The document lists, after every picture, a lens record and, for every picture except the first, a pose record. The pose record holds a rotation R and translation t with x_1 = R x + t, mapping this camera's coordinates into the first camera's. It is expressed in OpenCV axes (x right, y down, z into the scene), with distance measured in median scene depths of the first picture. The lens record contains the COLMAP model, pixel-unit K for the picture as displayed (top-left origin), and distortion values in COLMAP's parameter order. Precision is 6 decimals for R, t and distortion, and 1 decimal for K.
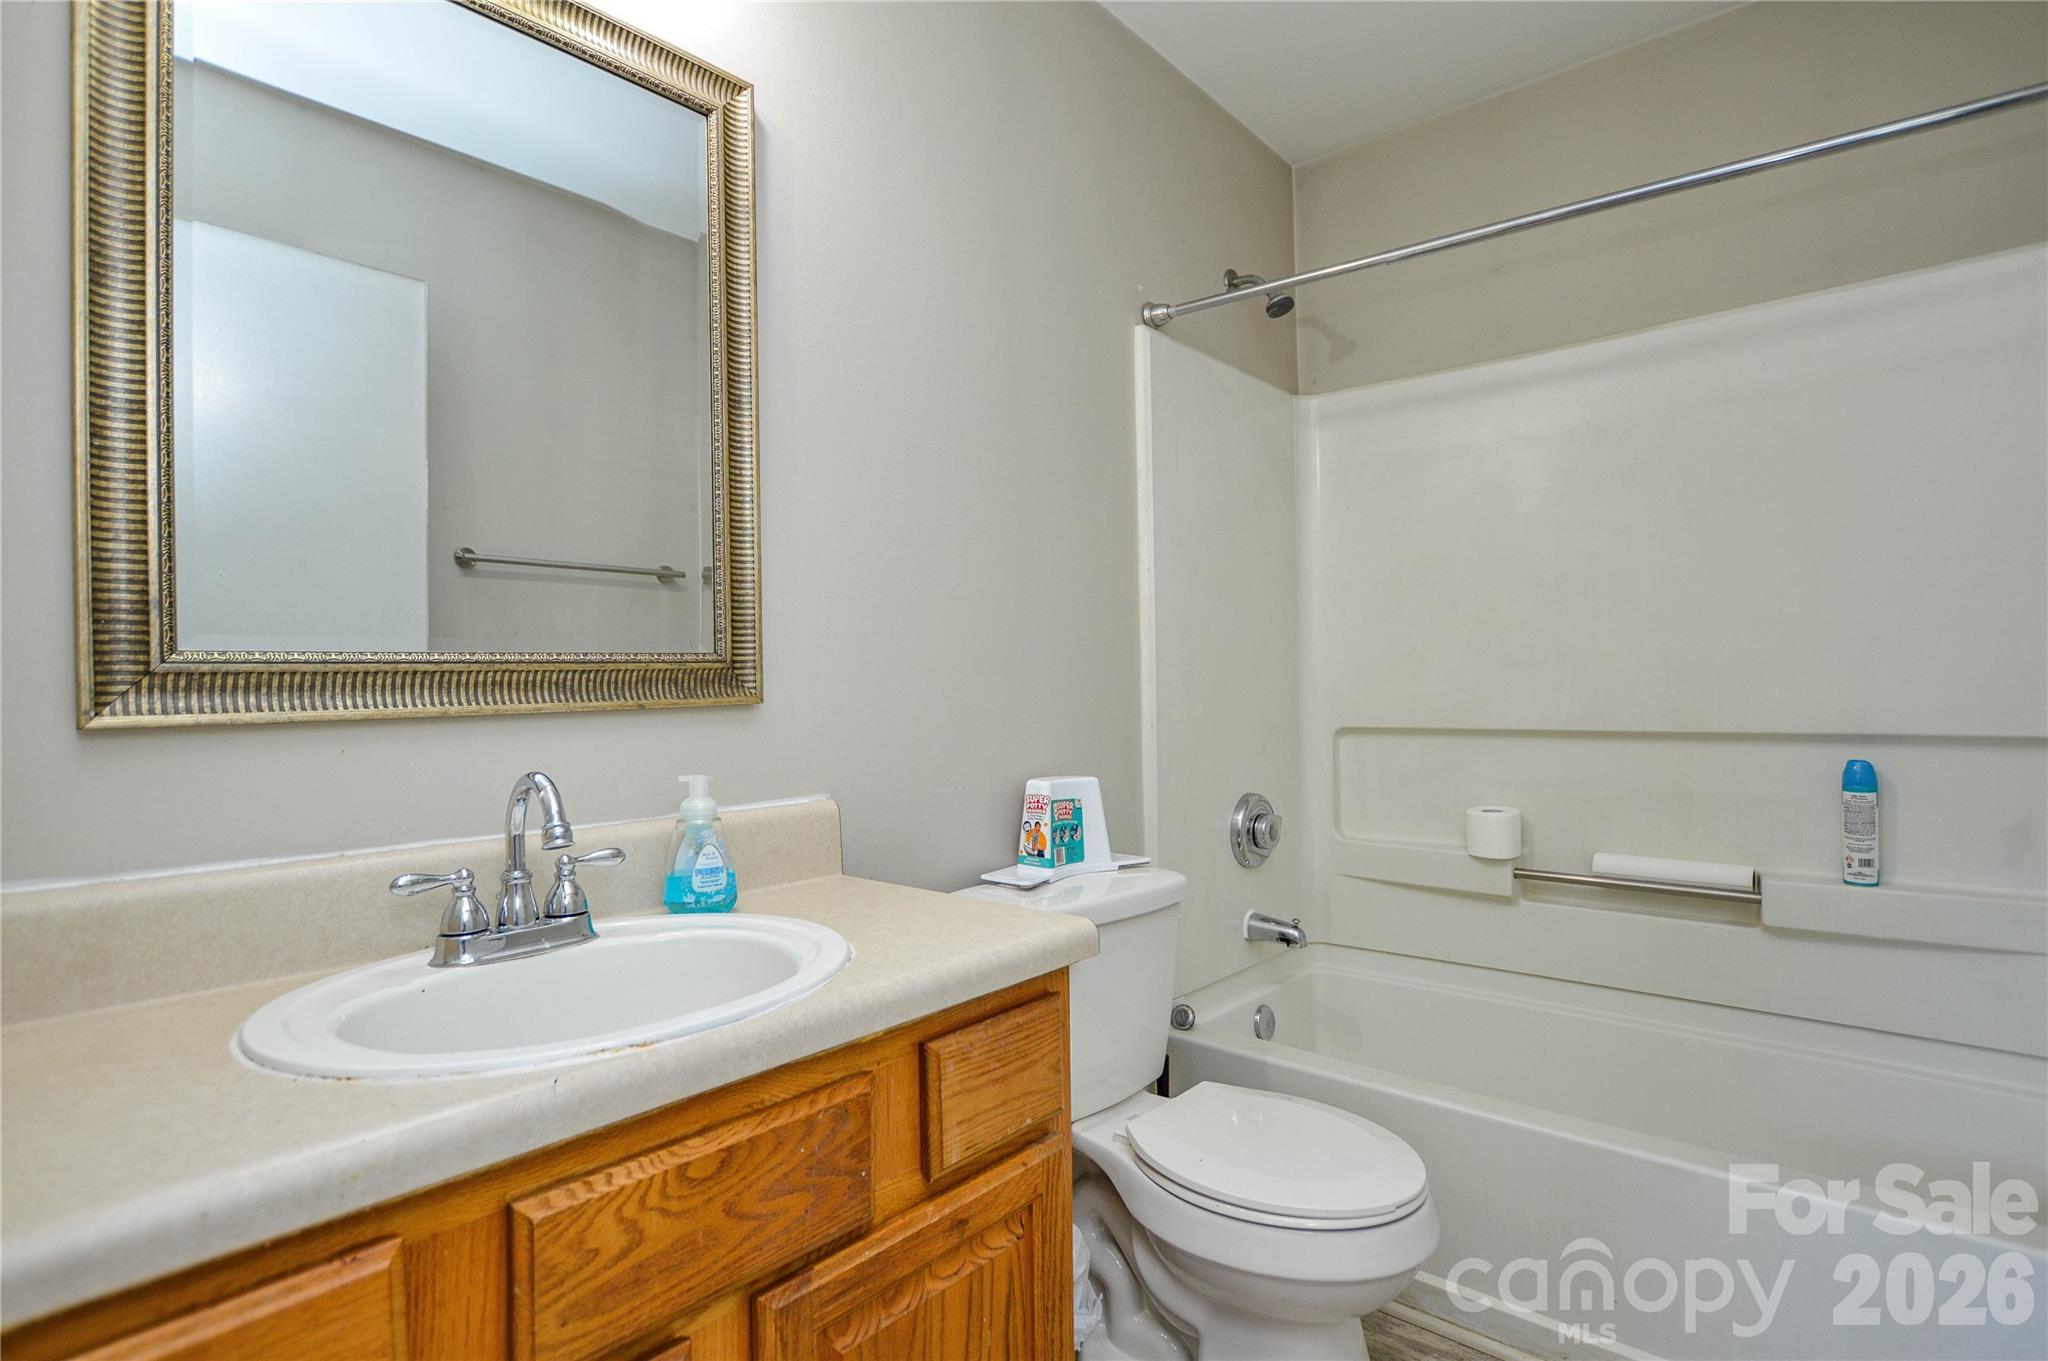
lens RADIAL K [[1017.3, 0, 1024.0], [0, 1017.3, 680.5], [0, 0, 1]] dist [-0.021676, 0.001455]
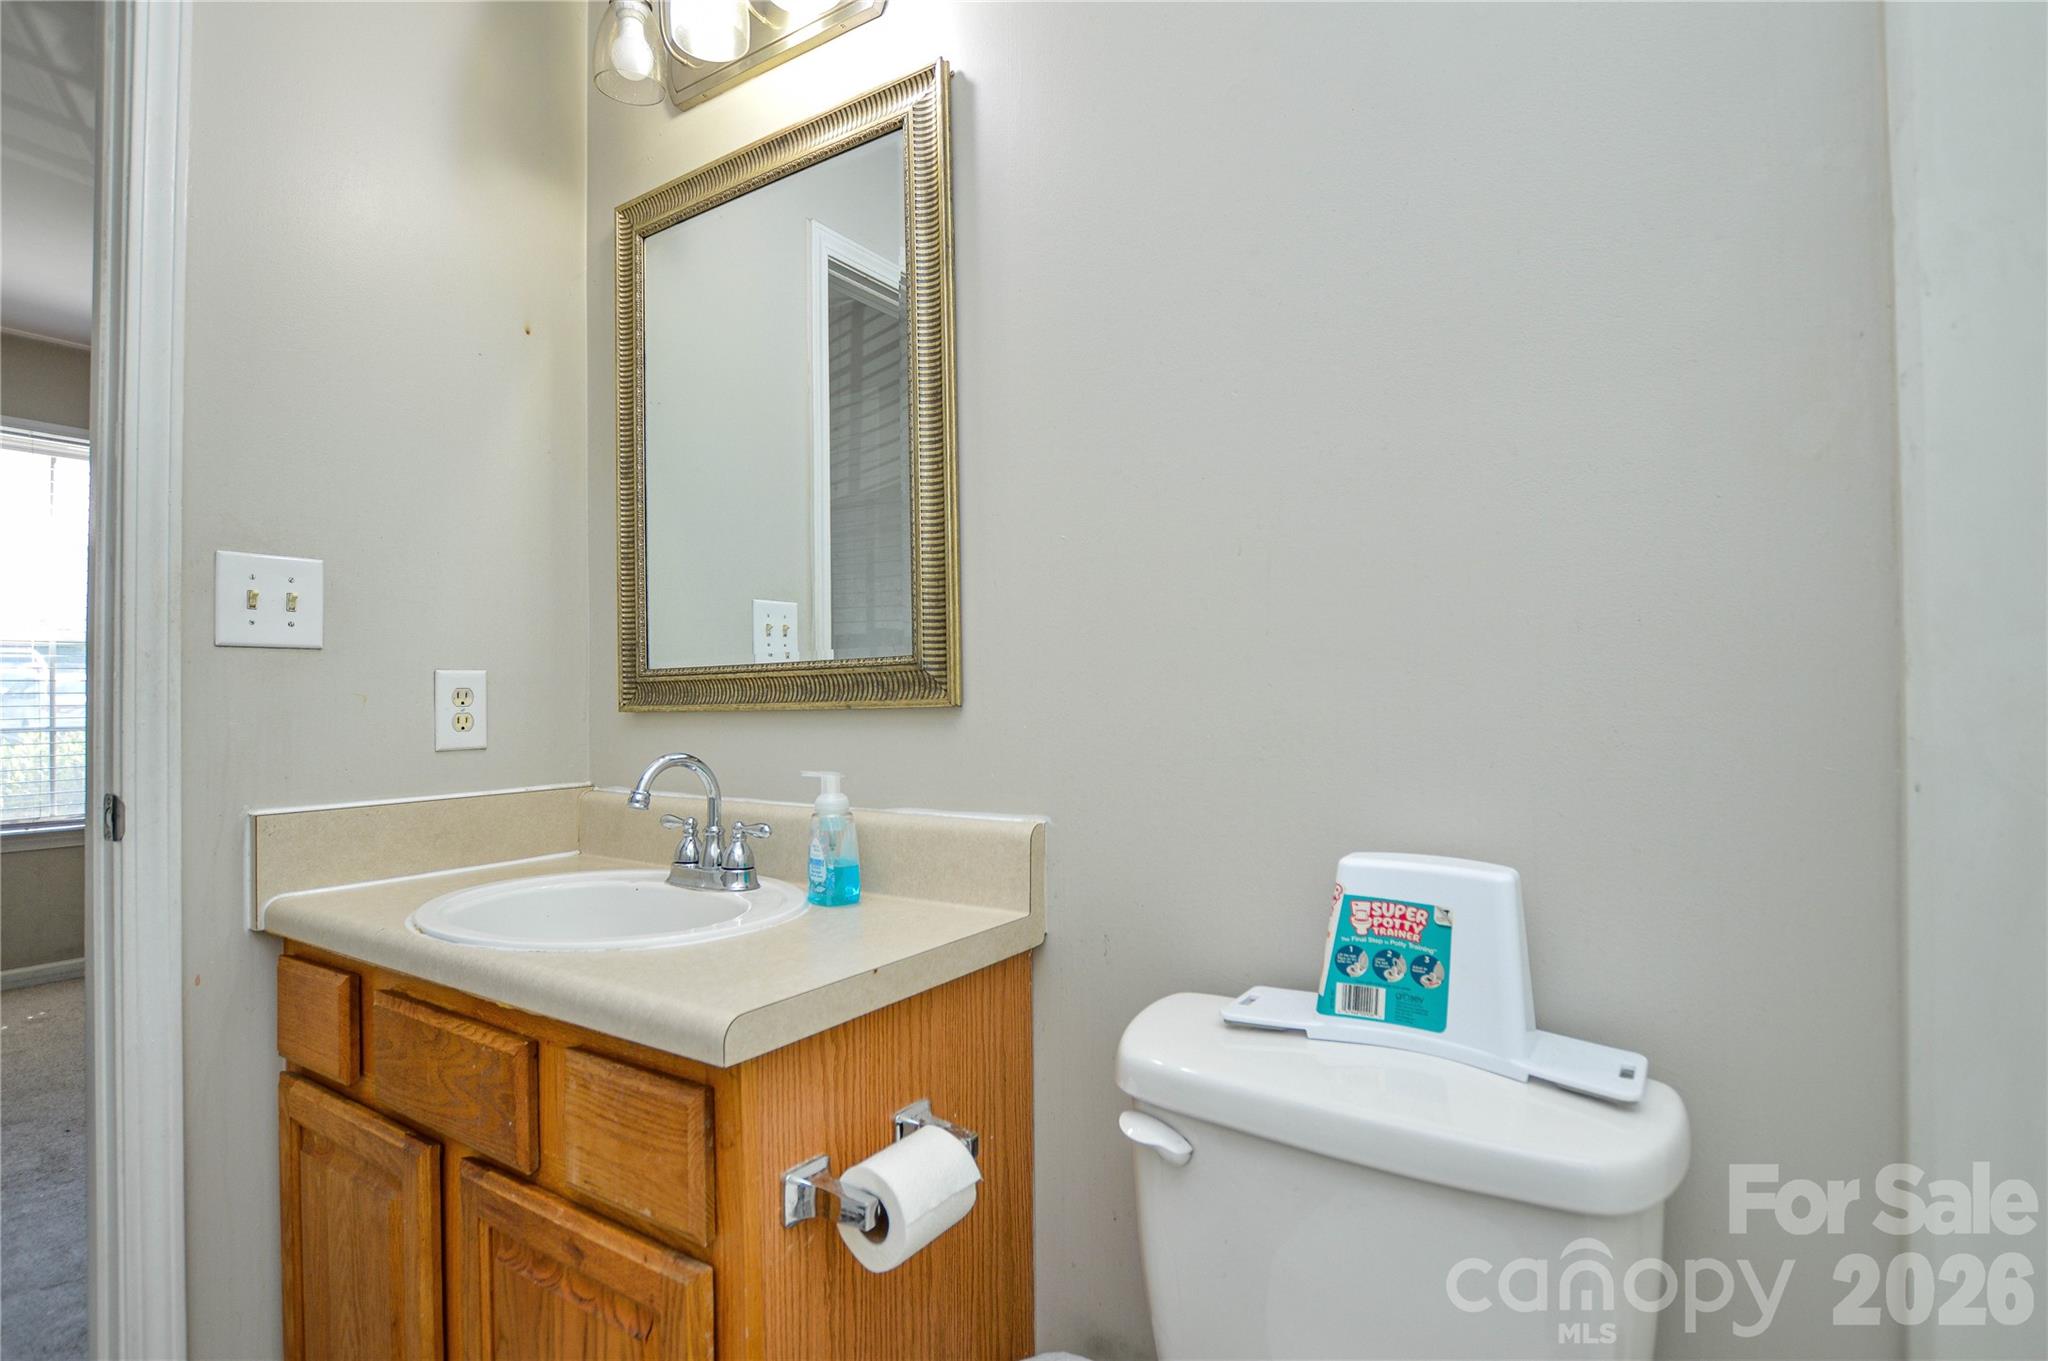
lens RADIAL K [[1017.3, 0, 1024.0], [0, 1017.3, 680.5], [0, 0, 1]] dist [-0.021676, 0.001455]
pose [[0.124715, -0.000213, -0.992193, 0.502465], [0.018123, 0.999834, 0.002063, -0.001504], [0.992027, -0.018239, 0.124698, 0.697549]]
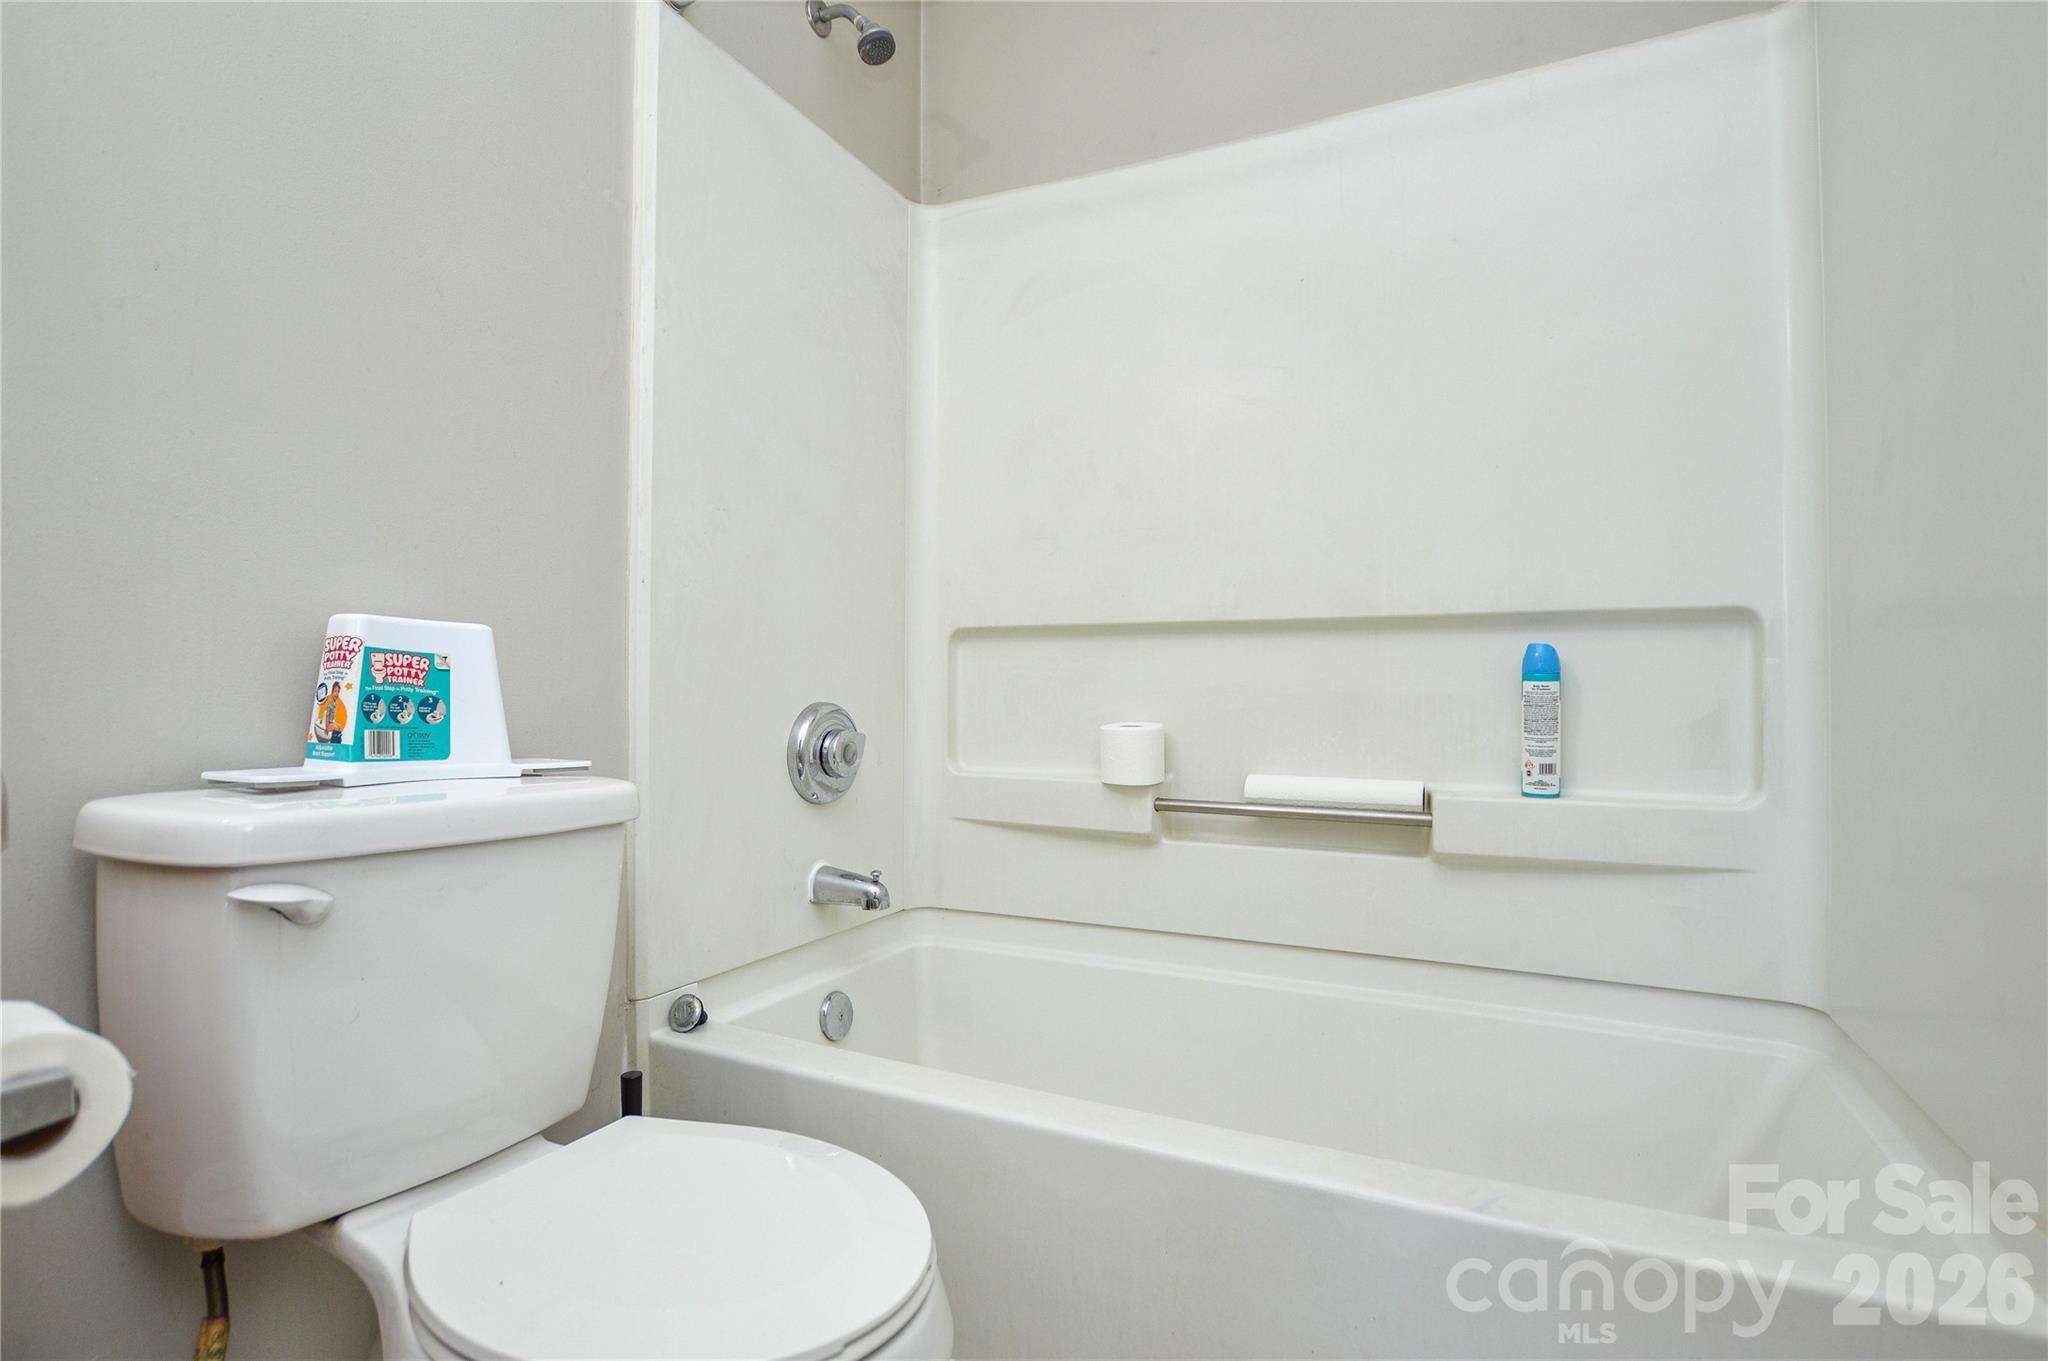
lens RADIAL K [[1017.3, 0, 1024.0], [0, 1017.3, 680.5], [0, 0, 1]] dist [-0.021676, 0.001455]
pose [[0.964279, 0.018502, 0.264242, 0.215322], [-0.018056, 0.999829, -0.004116, 0.121695], [-0.264273, -0.000803, 0.964448, 0.323397]]
